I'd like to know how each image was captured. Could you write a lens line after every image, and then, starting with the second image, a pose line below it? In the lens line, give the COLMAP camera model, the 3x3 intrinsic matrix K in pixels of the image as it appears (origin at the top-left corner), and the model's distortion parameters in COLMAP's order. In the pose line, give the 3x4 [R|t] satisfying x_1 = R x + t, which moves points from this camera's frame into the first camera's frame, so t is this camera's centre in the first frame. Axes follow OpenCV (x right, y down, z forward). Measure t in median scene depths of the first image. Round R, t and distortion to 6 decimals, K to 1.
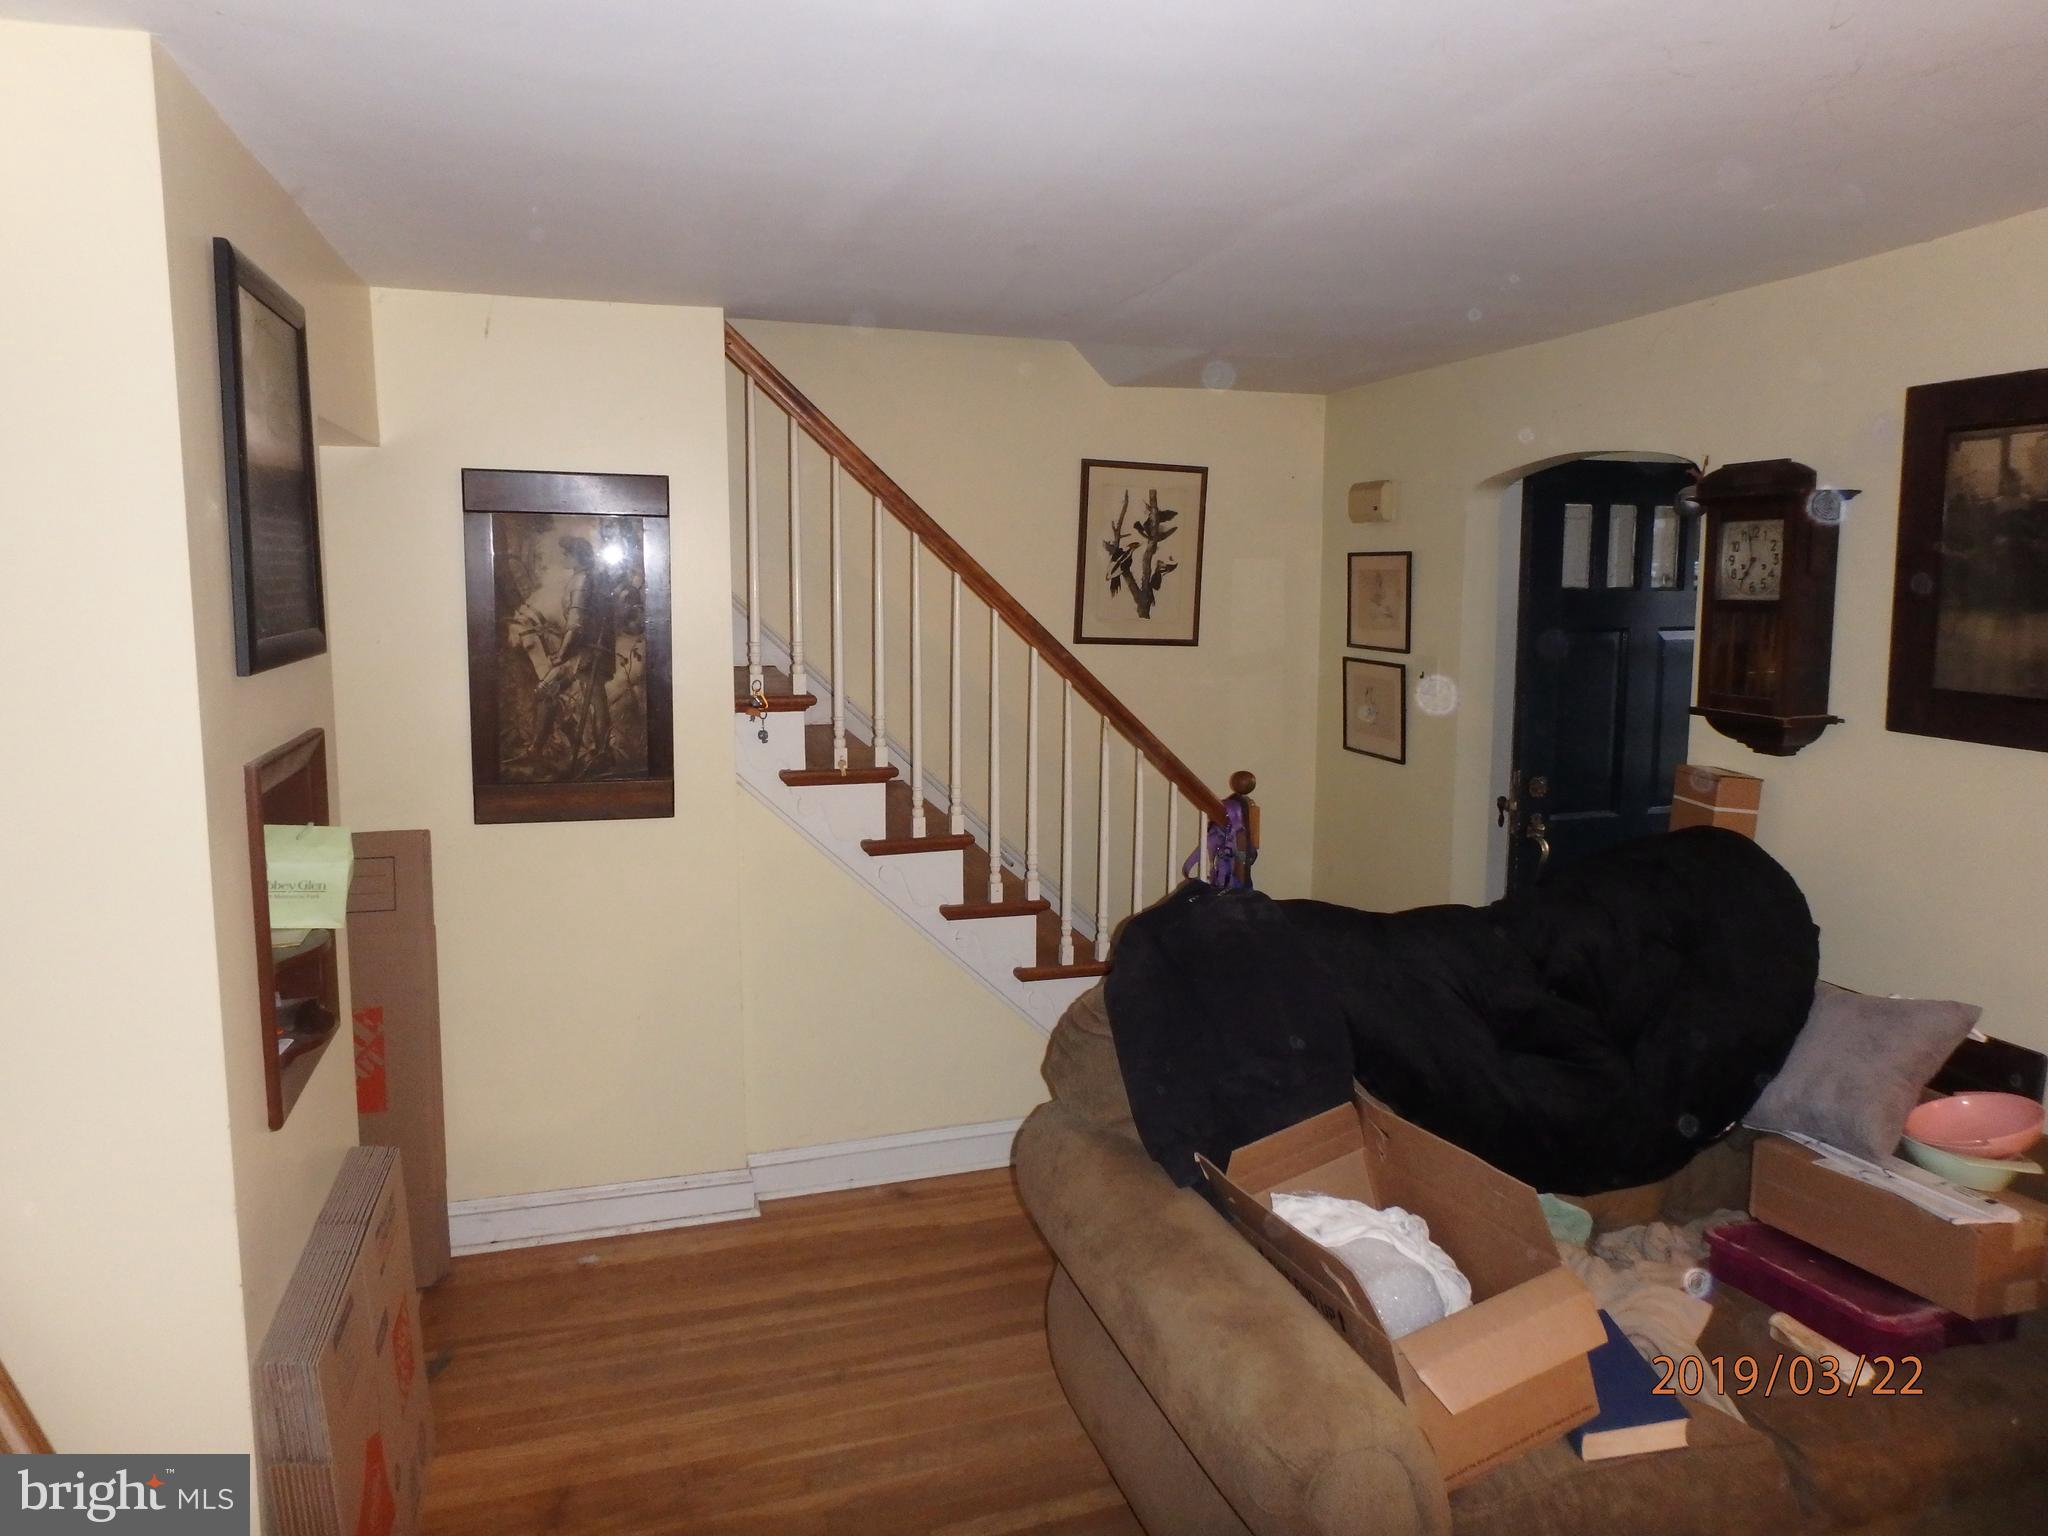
lens RADIAL K [[1313.3, 0, 1023.1], [0, 1313.3, 720.9], [0, 0, 1]] dist [-0.003599, -0.000060]
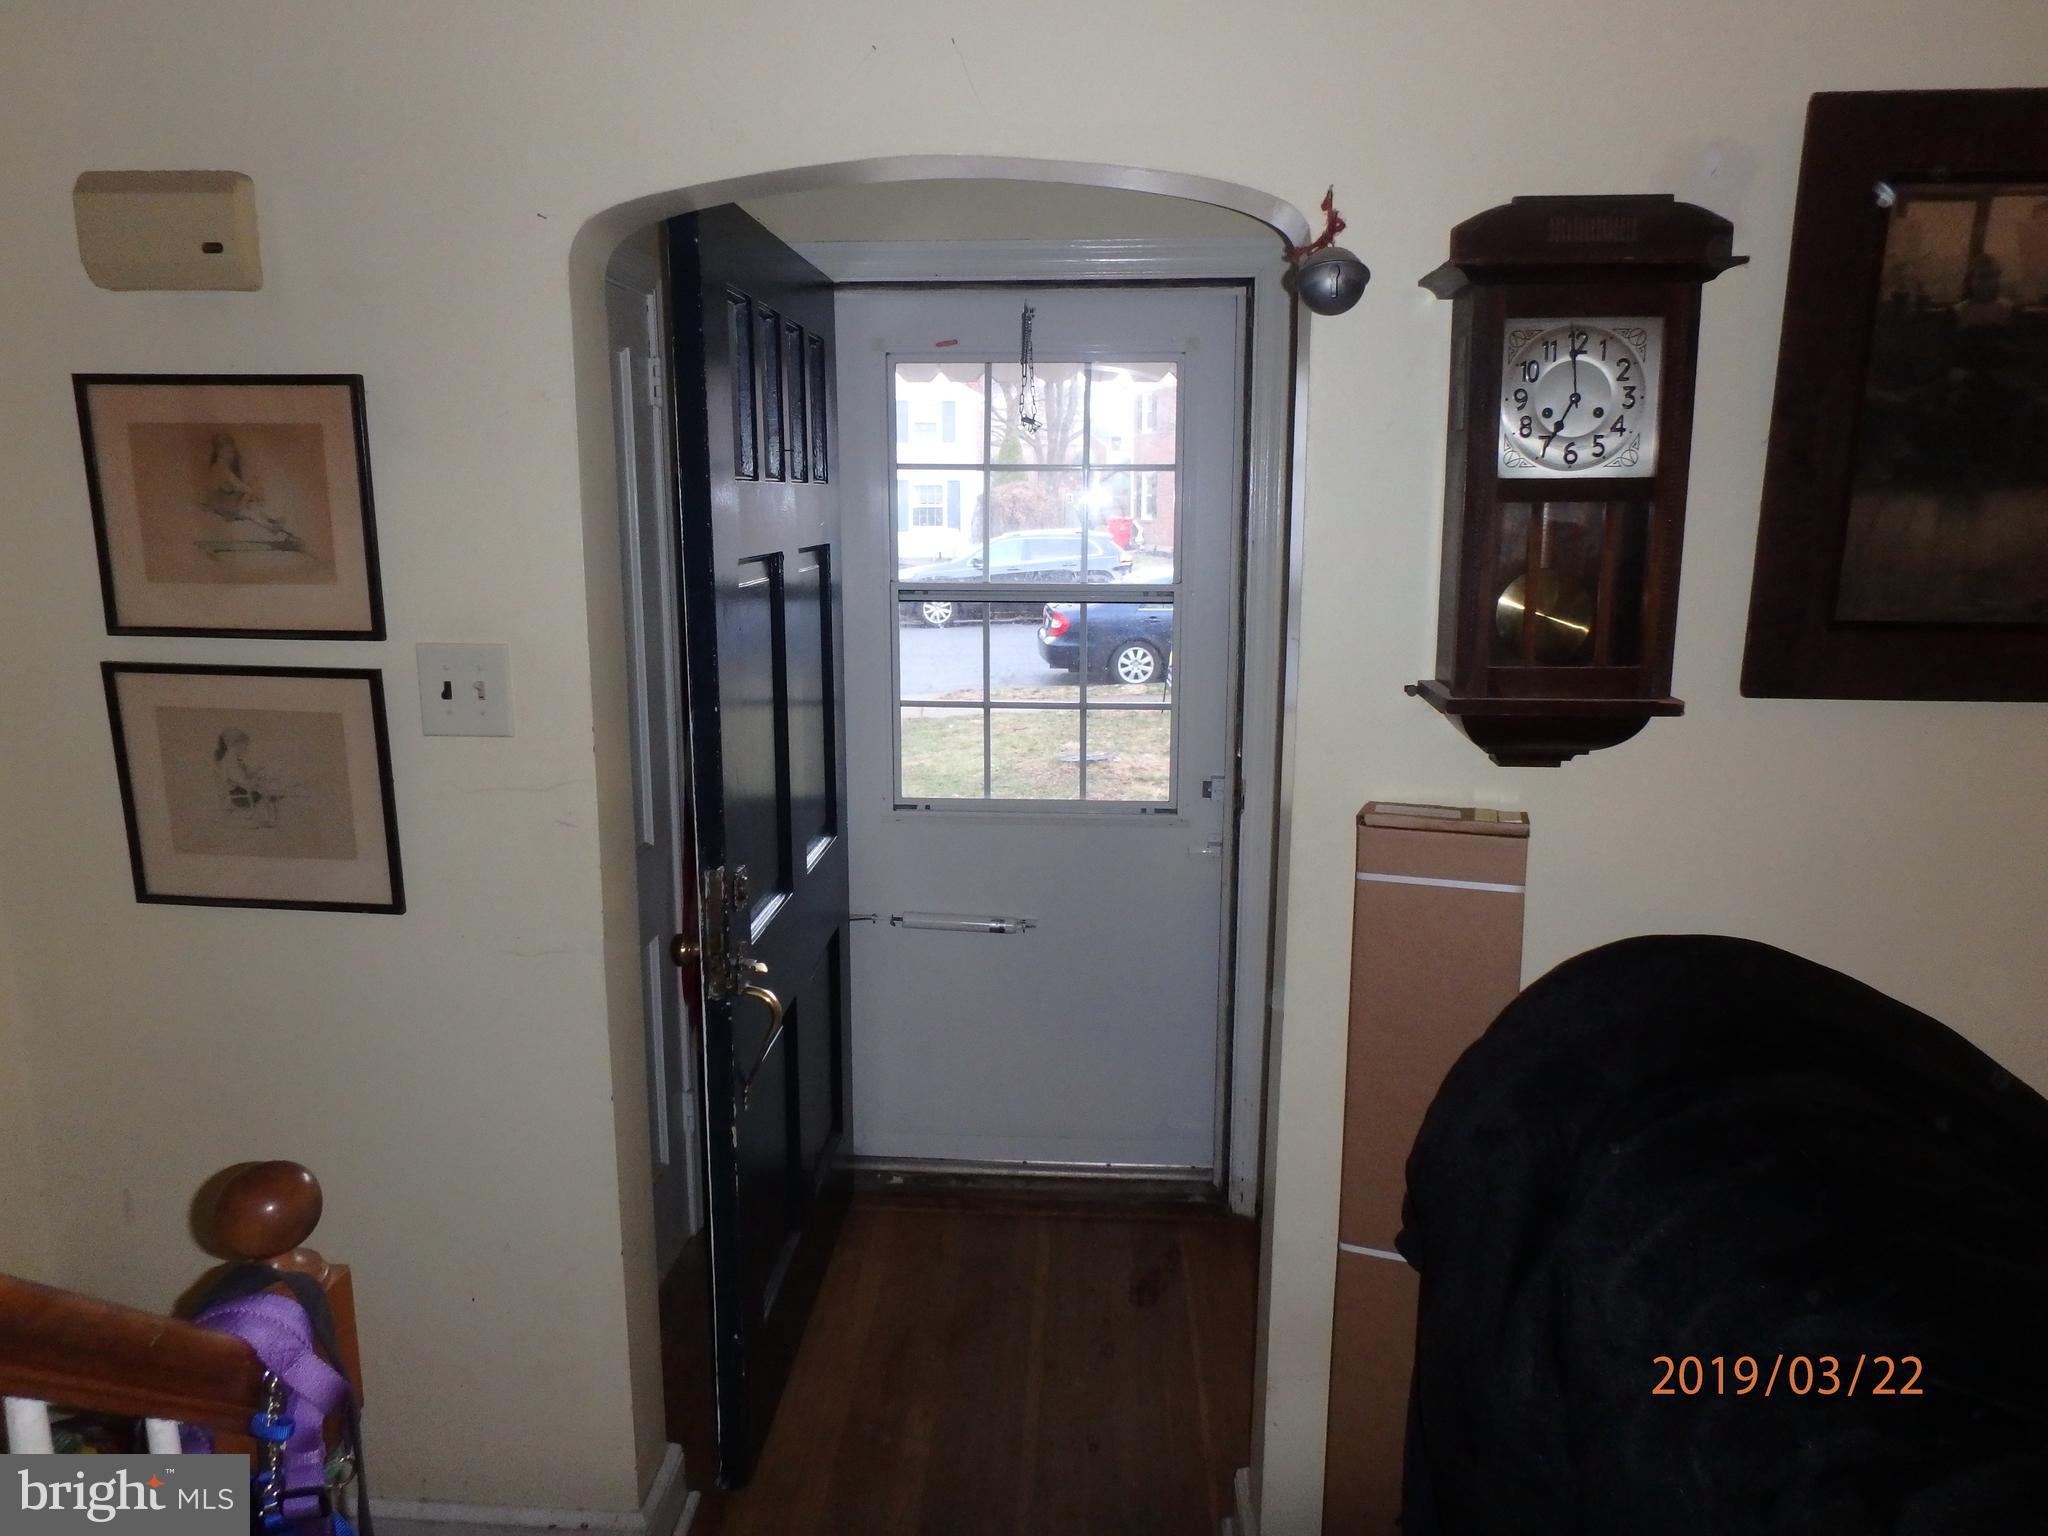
lens RADIAL K [[1265.5, 0, 1023.1], [0, 1265.5, 722.7], [0, 0, 1]] dist [0.000478, 0.000923]
pose [[0.357769, -0.155834, 0.920716, 0.008194], [0.102543, 0.986571, 0.127134, -0.061626], [-0.928163, 0.048929, 0.368944, 0.759145]]
